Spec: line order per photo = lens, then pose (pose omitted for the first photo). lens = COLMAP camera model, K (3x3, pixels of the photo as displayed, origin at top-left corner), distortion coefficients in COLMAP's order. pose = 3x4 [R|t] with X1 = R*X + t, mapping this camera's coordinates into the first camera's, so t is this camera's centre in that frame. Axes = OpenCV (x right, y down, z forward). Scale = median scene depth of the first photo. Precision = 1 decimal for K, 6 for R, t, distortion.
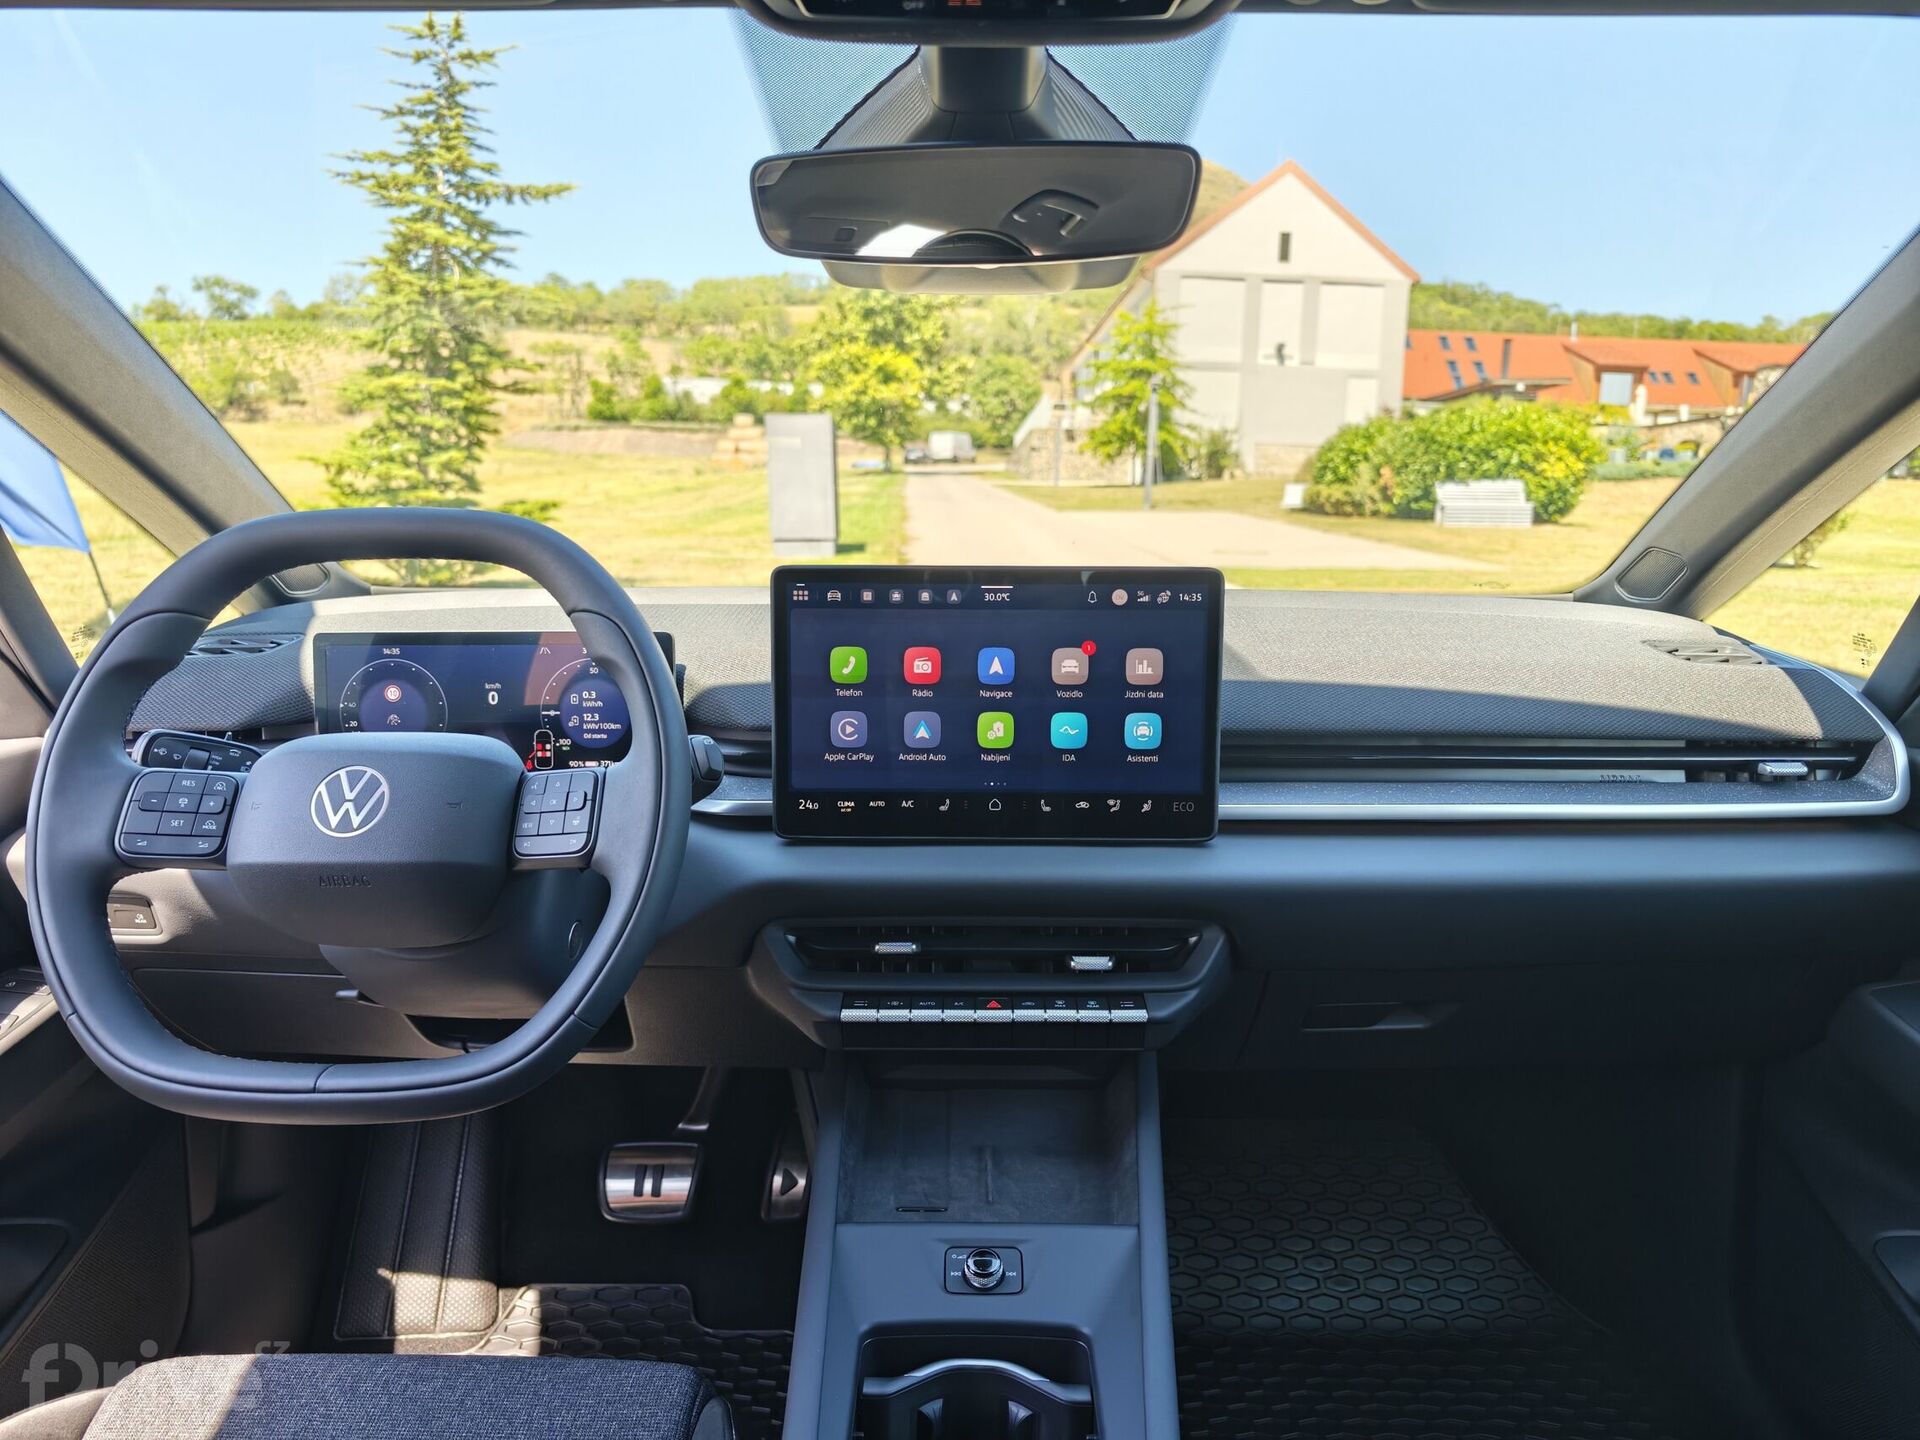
lens RADIAL K [[1254.3, 0, 956.6], [0, 1254.3, 722.2], [0, 0, 1]] dist [-0.008914, -0.001936]
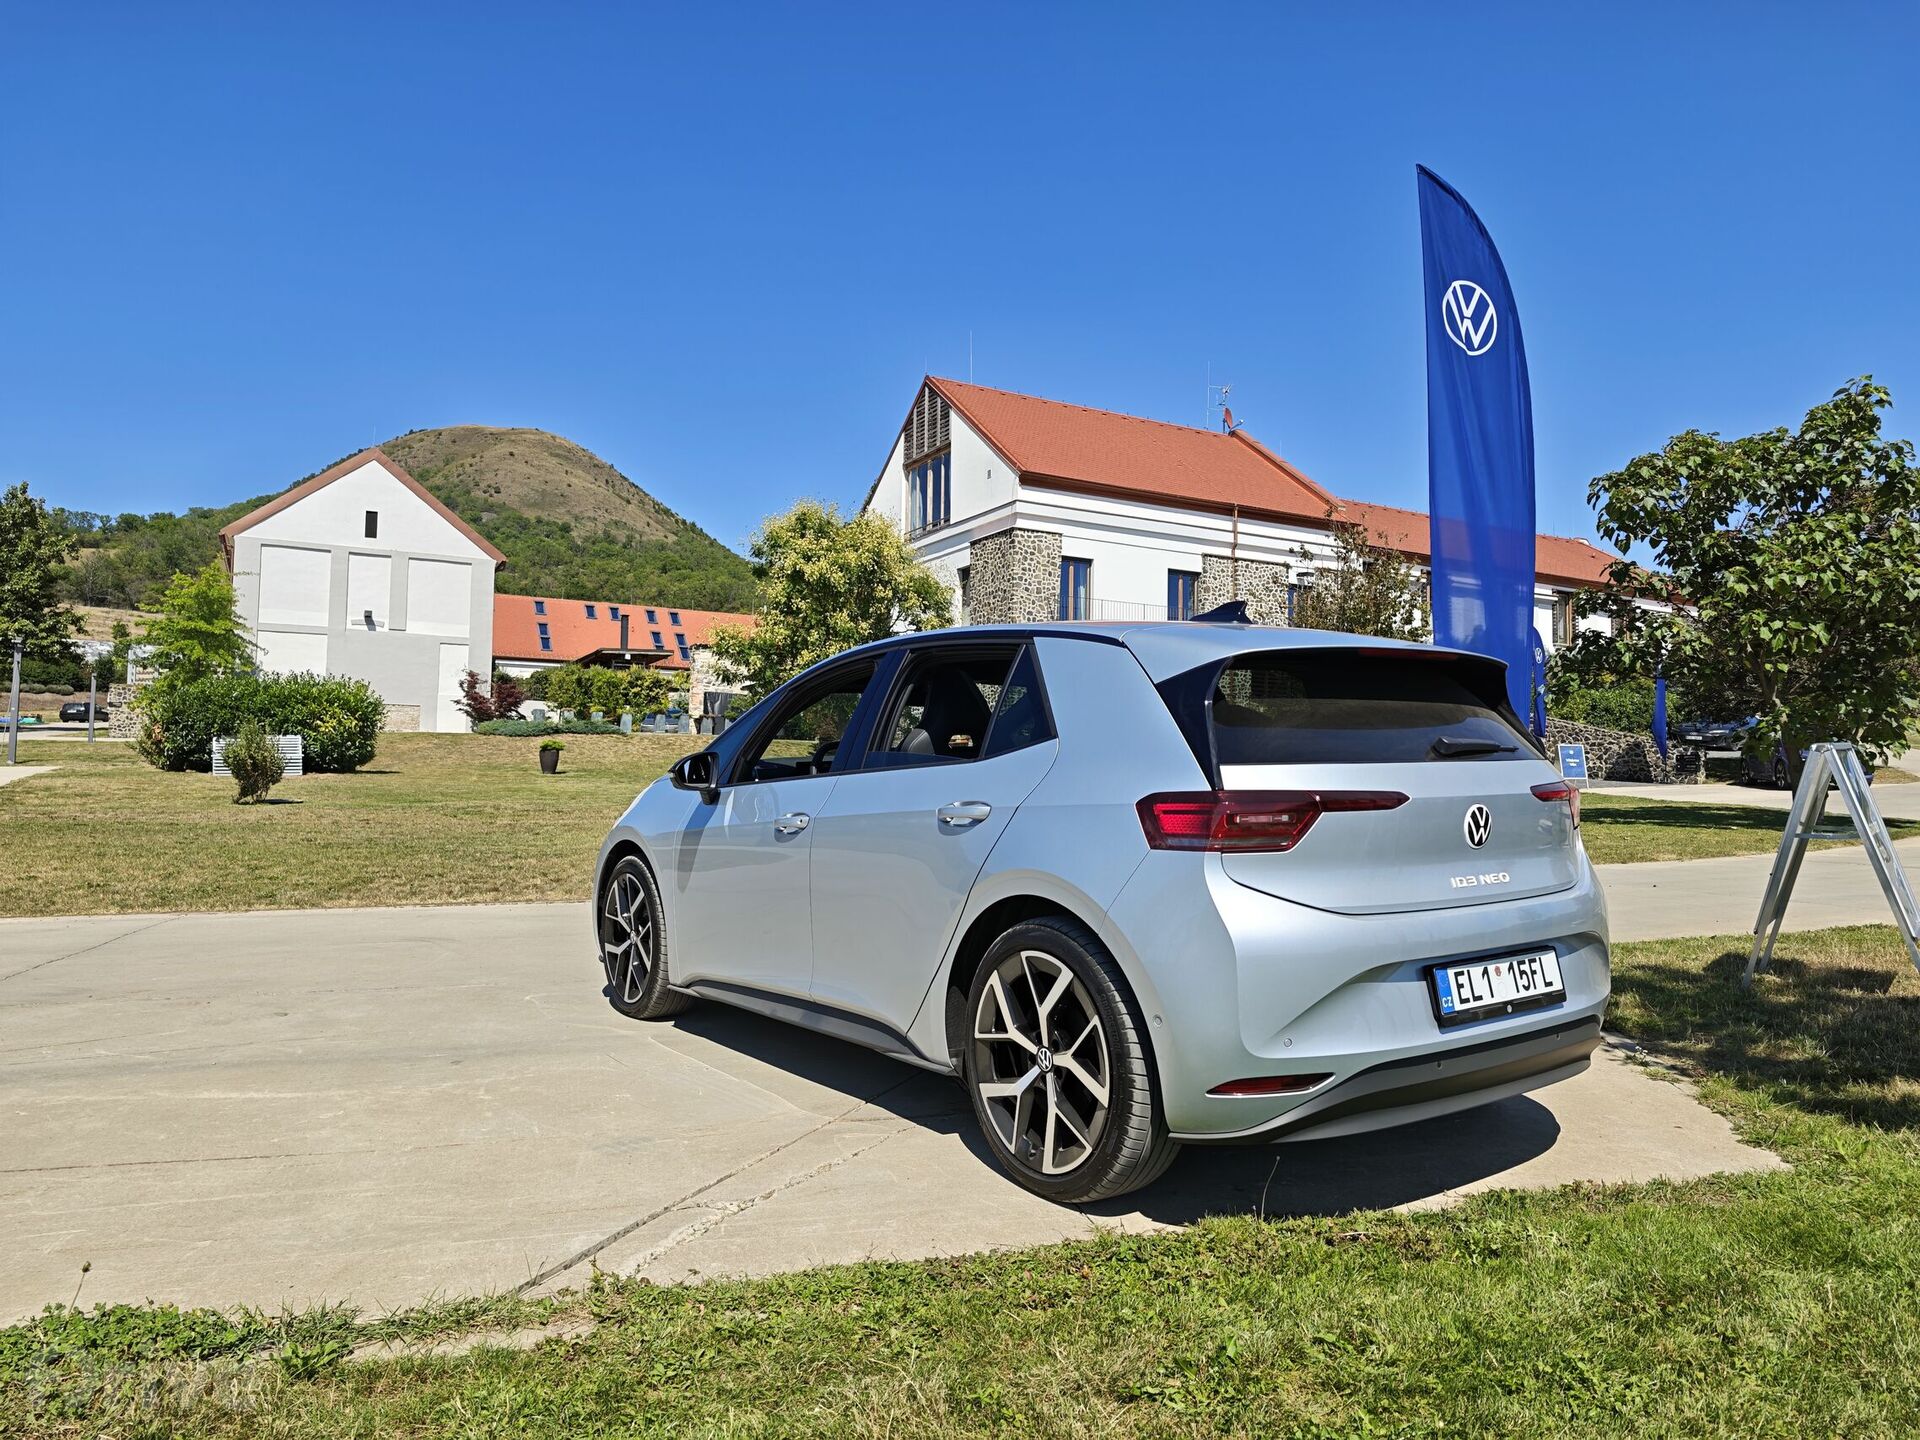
lens RADIAL K [[1254.3, 0, 961.8], [0, 1254.3, 713.1], [0, 0, 1]] dist [-0.008914, -0.001936]
pose [[0.858402, 0.004714, 0.512956, 0.148014], [0.103763, 0.977692, -0.182627, 0.025065], [-0.502374, 0.209993, 0.838763, -0.114771]]
